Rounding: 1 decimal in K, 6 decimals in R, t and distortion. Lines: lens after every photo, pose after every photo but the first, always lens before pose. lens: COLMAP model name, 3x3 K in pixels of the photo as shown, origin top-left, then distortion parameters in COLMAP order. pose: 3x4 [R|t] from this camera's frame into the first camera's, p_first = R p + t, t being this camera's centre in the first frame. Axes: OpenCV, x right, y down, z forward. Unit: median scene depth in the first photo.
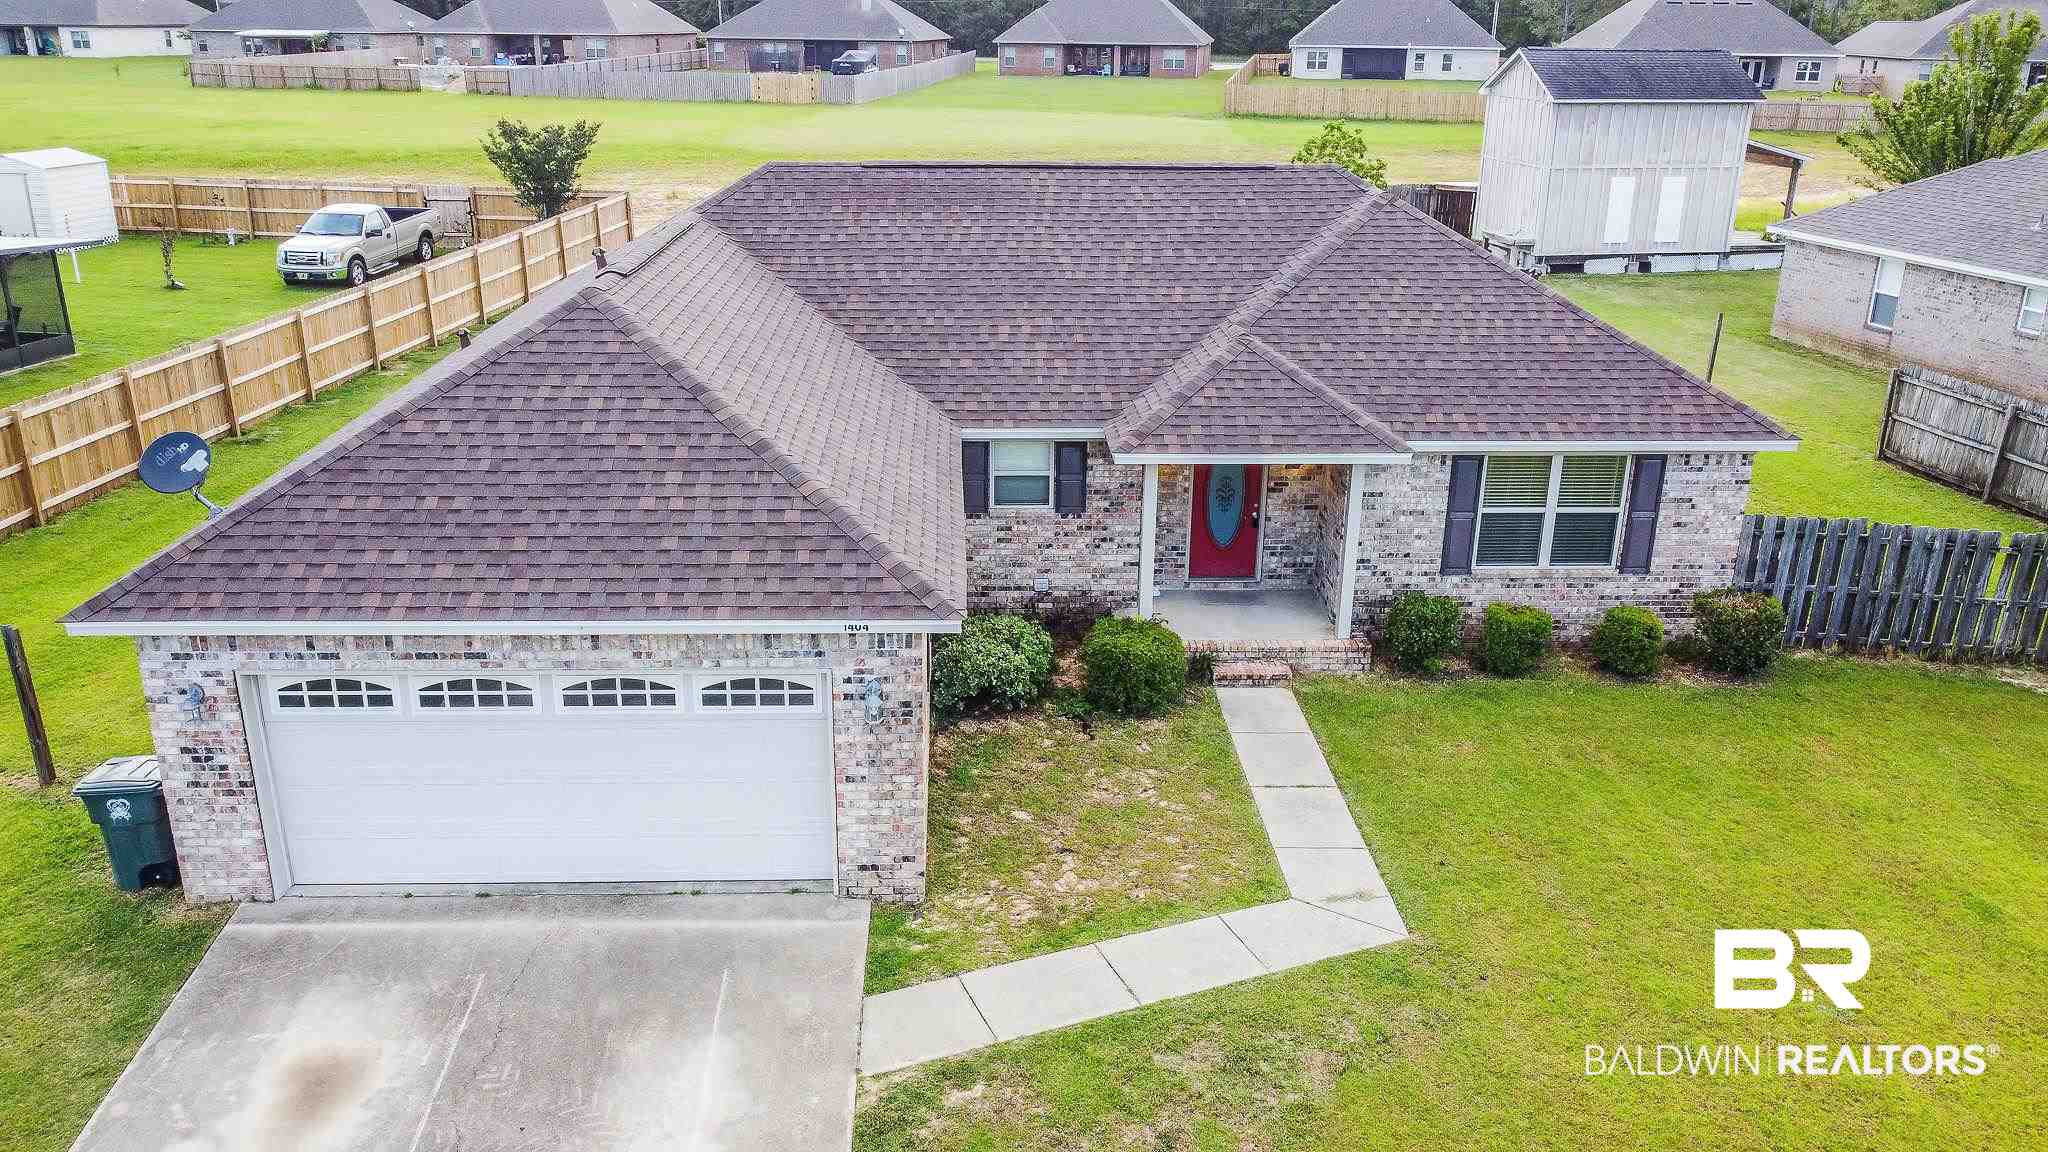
lens RADIAL K [[1557.2, 0, 1024.0], [0, 1557.2, 576.0], [0, 0, 1]] dist [-0.002314, -0.004524]
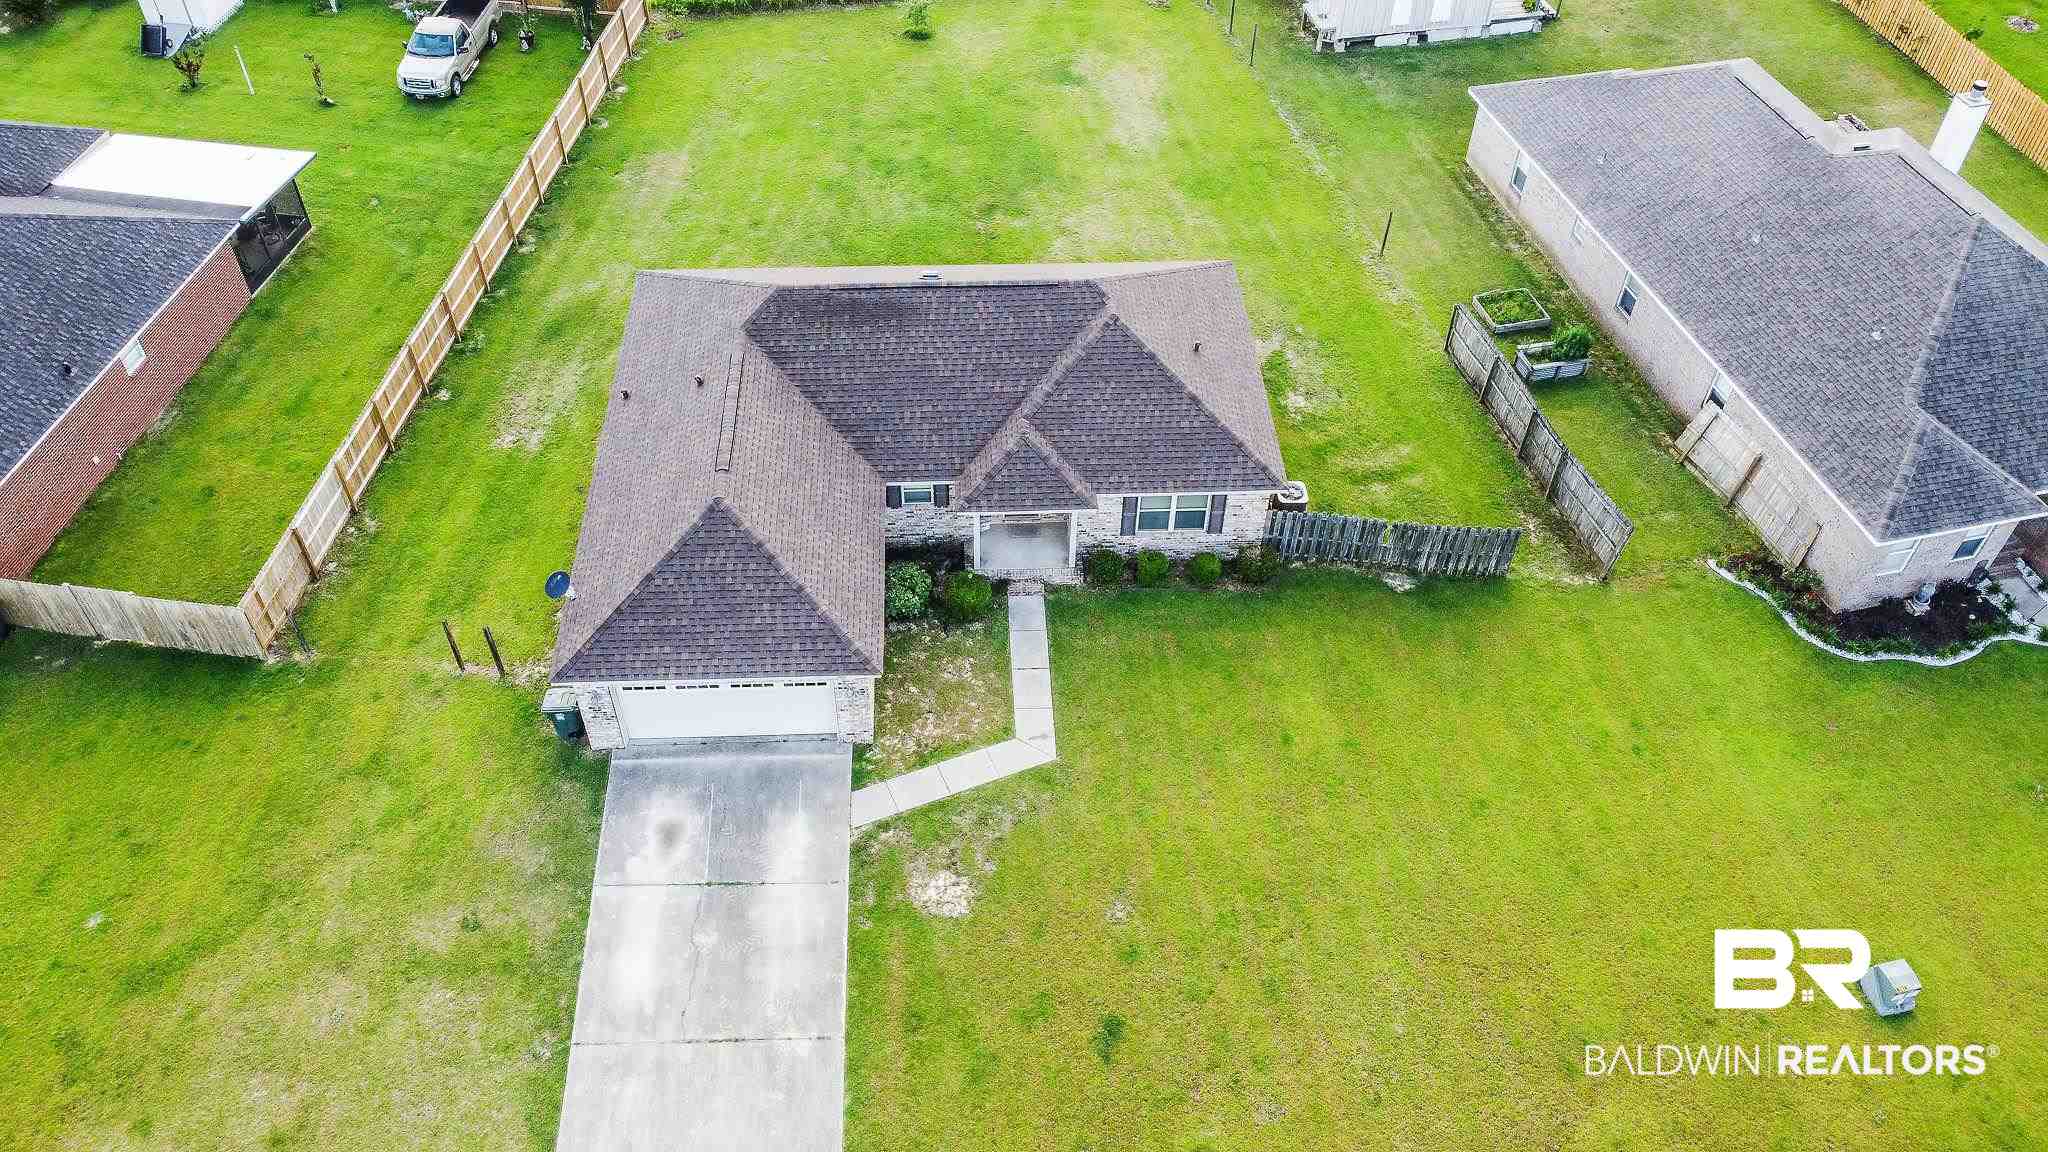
lens RADIAL K [[1557.2, 0, 1024.0], [0, 1557.2, 576.0], [0, 0, 1]] dist [-0.002314, -0.004524]
pose [[0.999978, -0.002790, 0.006021, 0.129637], [-0.000108, 0.900308, 0.435253, -0.877772], [-0.006635, -0.435245, 0.900288, -0.913817]]
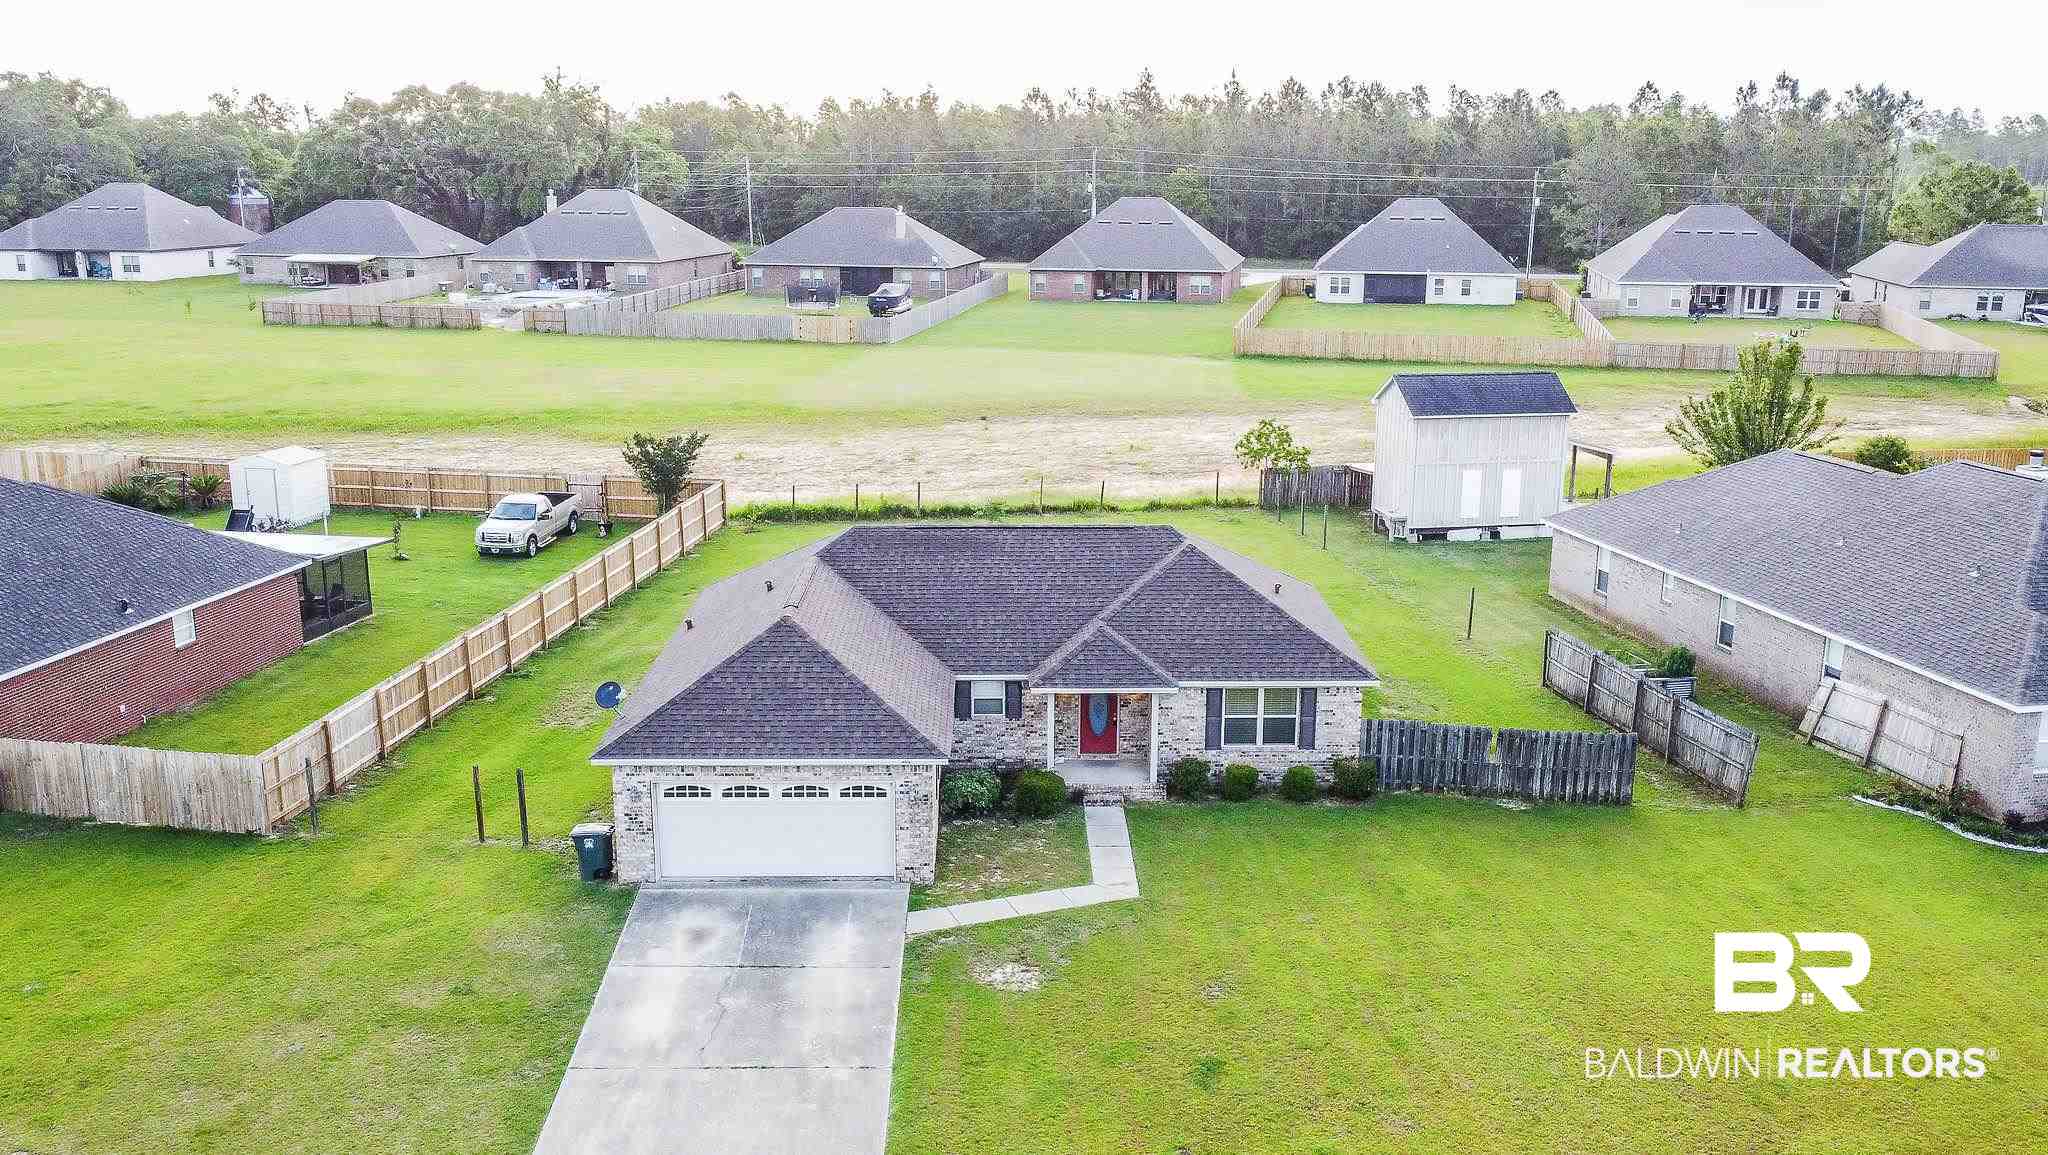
lens RADIAL K [[1838.0, 0, 1065.9], [0, 1838.0, 635.0], [0, 0, 1]] dist [-0.000674, -0.008987]
pose [[0.999973, -0.001338, -0.007183, 0.114636], [0.000669, 0.995729, -0.092324, 0.069274], [0.007276, 0.092316, 0.995703, -1.310314]]
